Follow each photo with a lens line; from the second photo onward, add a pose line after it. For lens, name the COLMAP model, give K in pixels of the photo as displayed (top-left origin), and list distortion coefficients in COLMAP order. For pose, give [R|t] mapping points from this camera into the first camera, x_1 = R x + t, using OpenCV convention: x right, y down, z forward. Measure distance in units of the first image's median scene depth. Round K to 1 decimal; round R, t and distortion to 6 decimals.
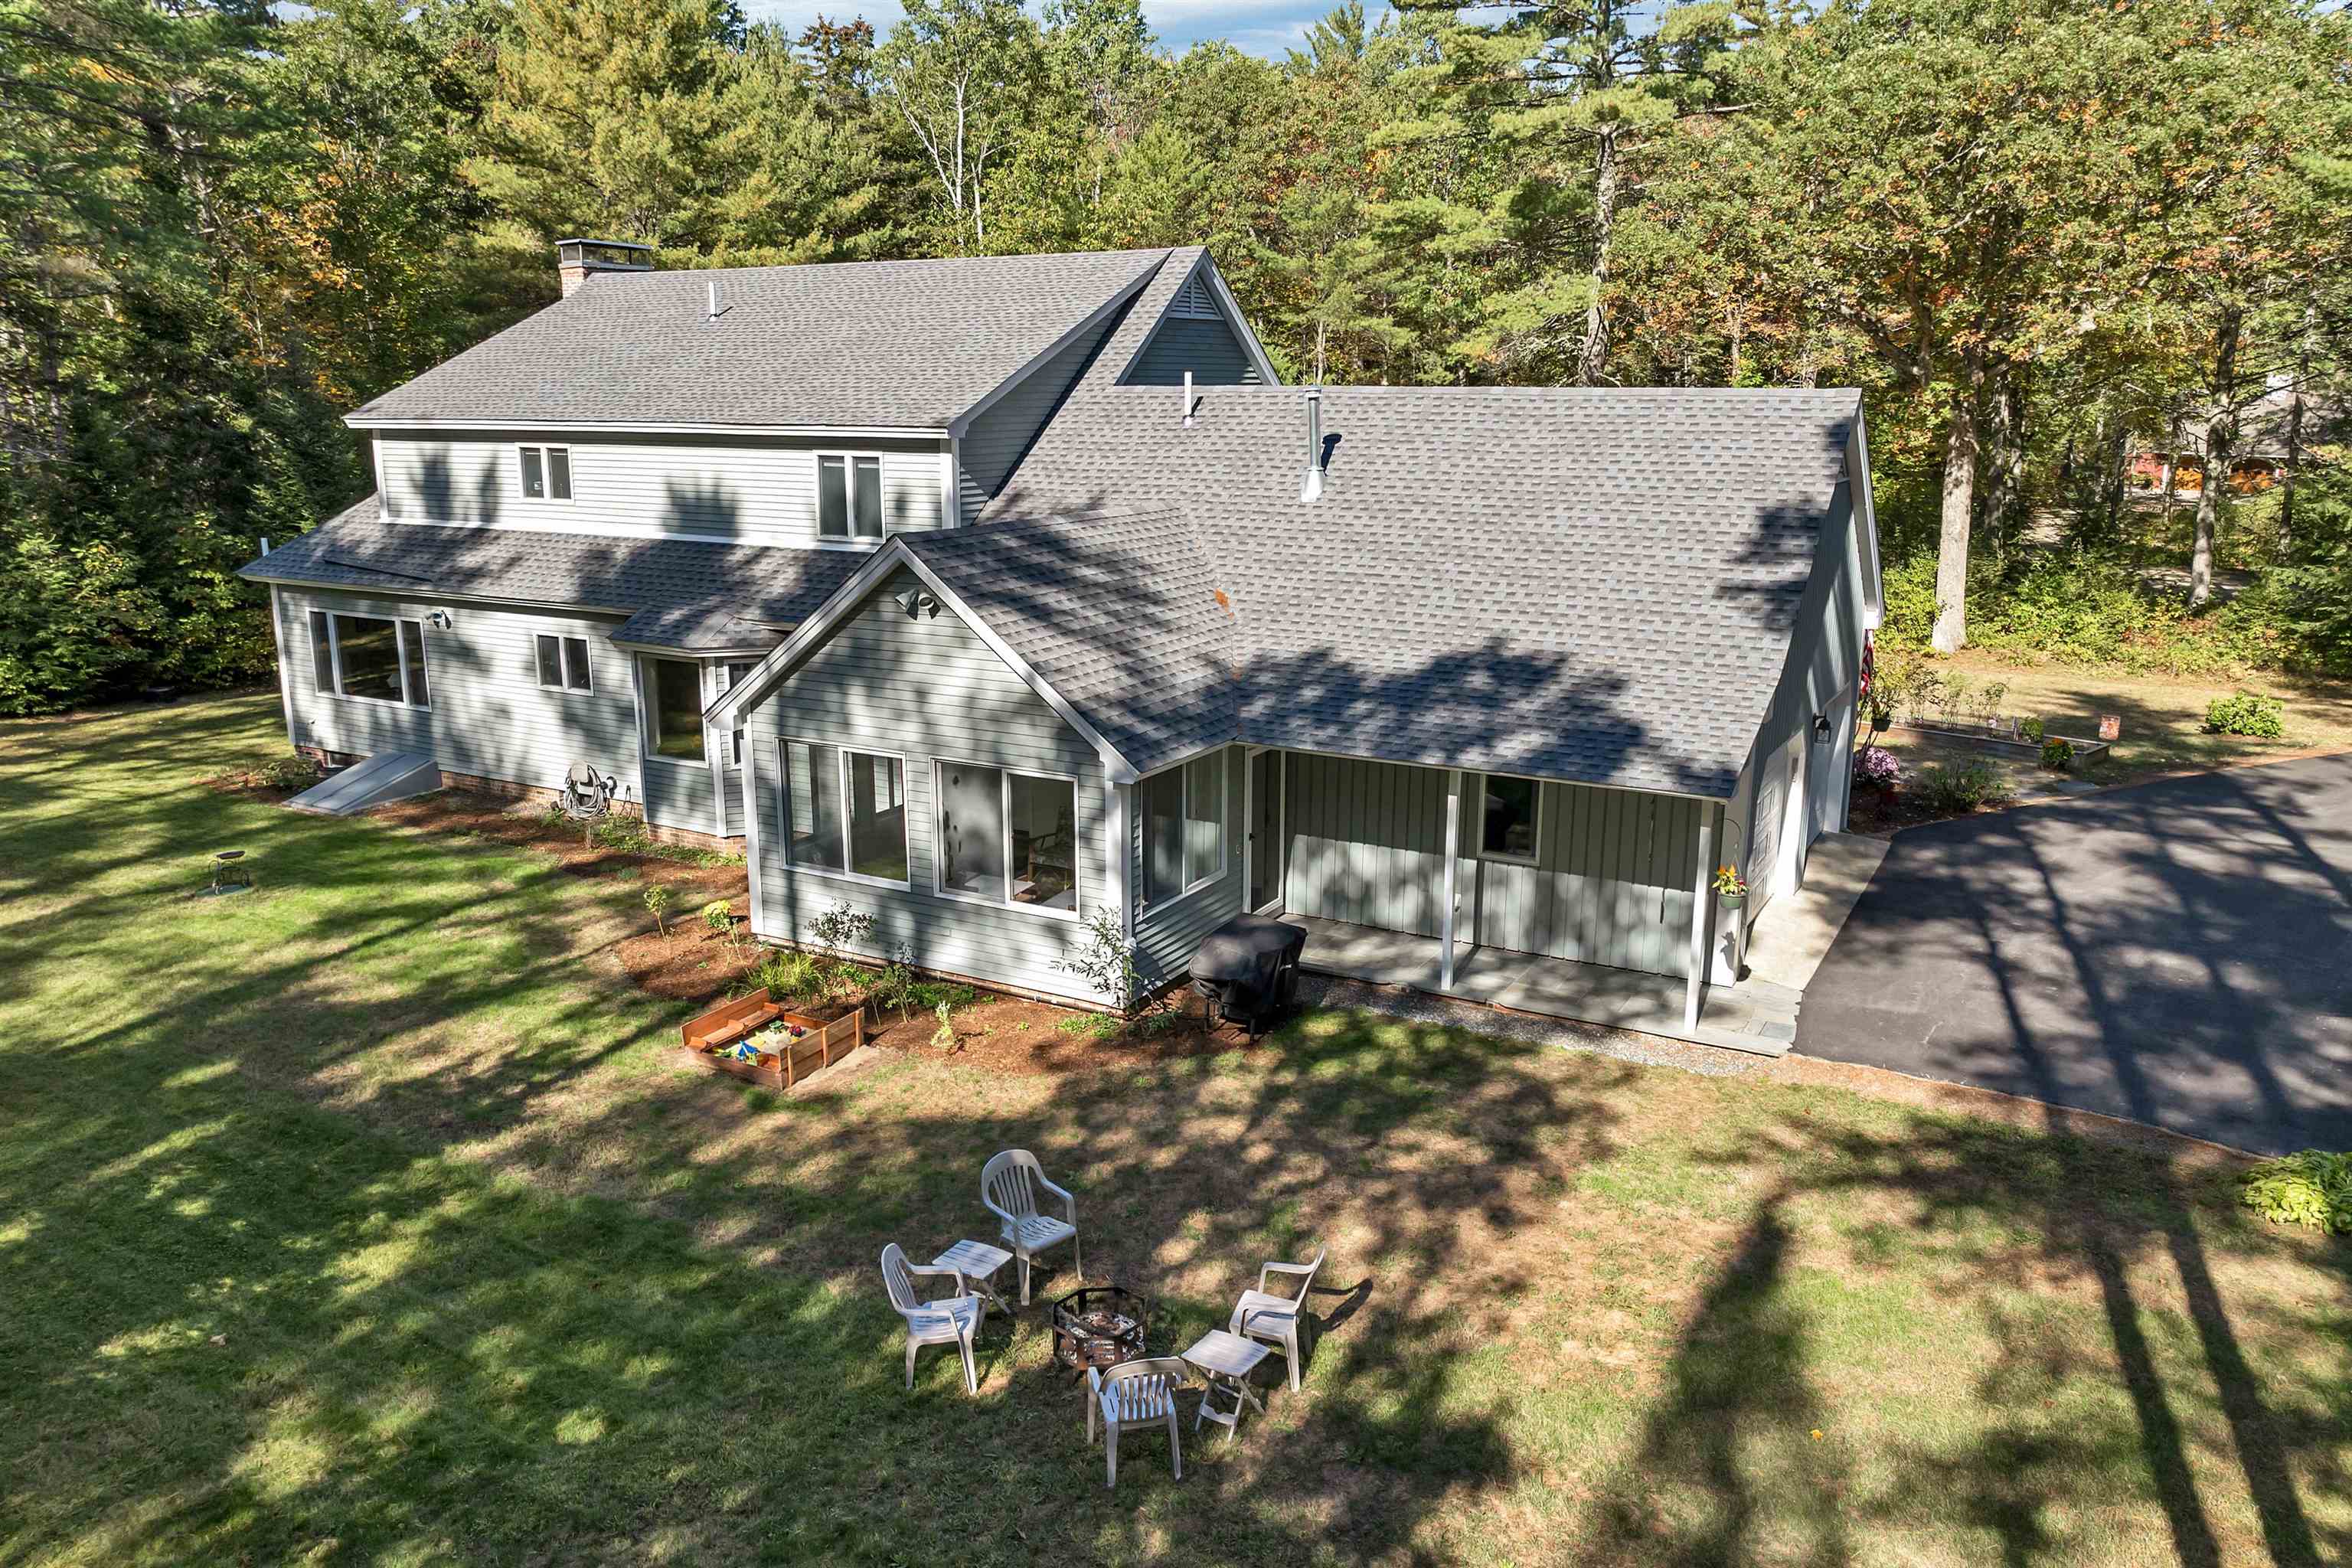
lens RADIAL K [[1699.9, 0, 1172.1], [0, 1699.9, 804.7], [0, 0, 1]] dist [-0.066512, 0.035729]
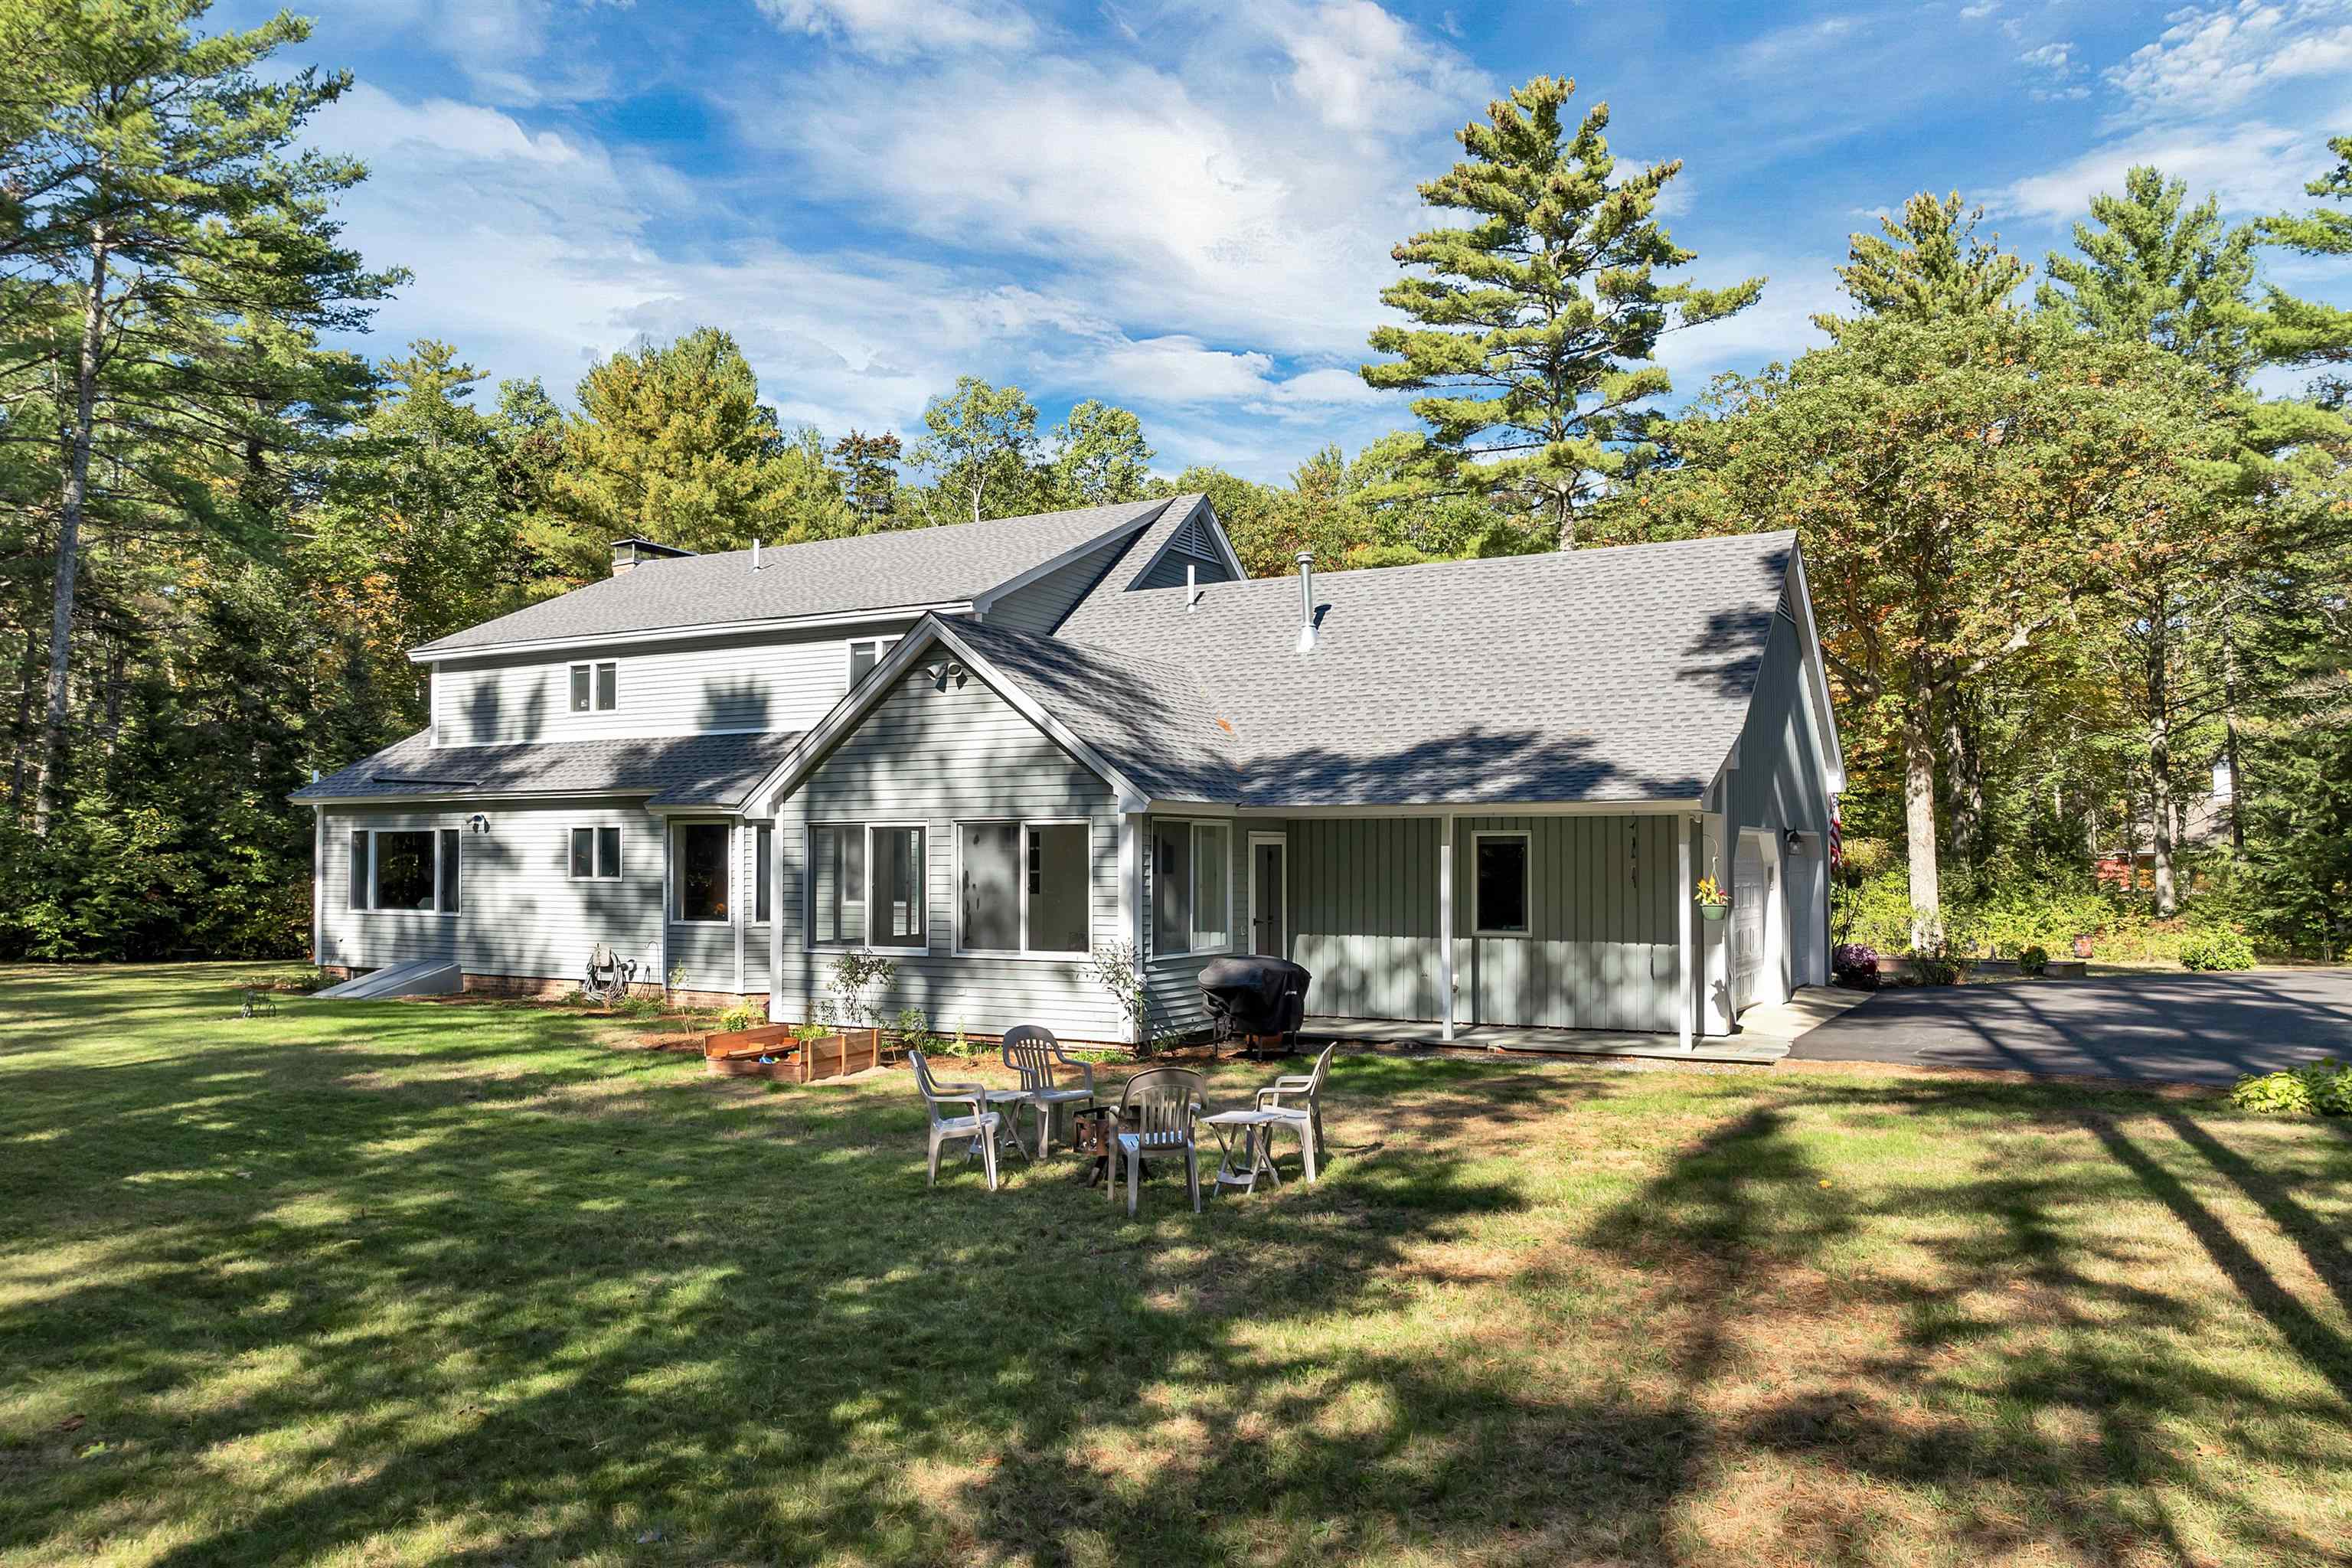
lens RADIAL K [[1699.9, 0, 1163.5], [0, 1699.9, 802.0], [0, 0, 1]] dist [-0.066512, 0.035729]
pose [[0.999997, 0.002025, -0.001247, -0.005106], [-0.002292, 0.960517, -0.278212, 0.177006], [0.000634, 0.278214, 0.960519, -0.018029]]
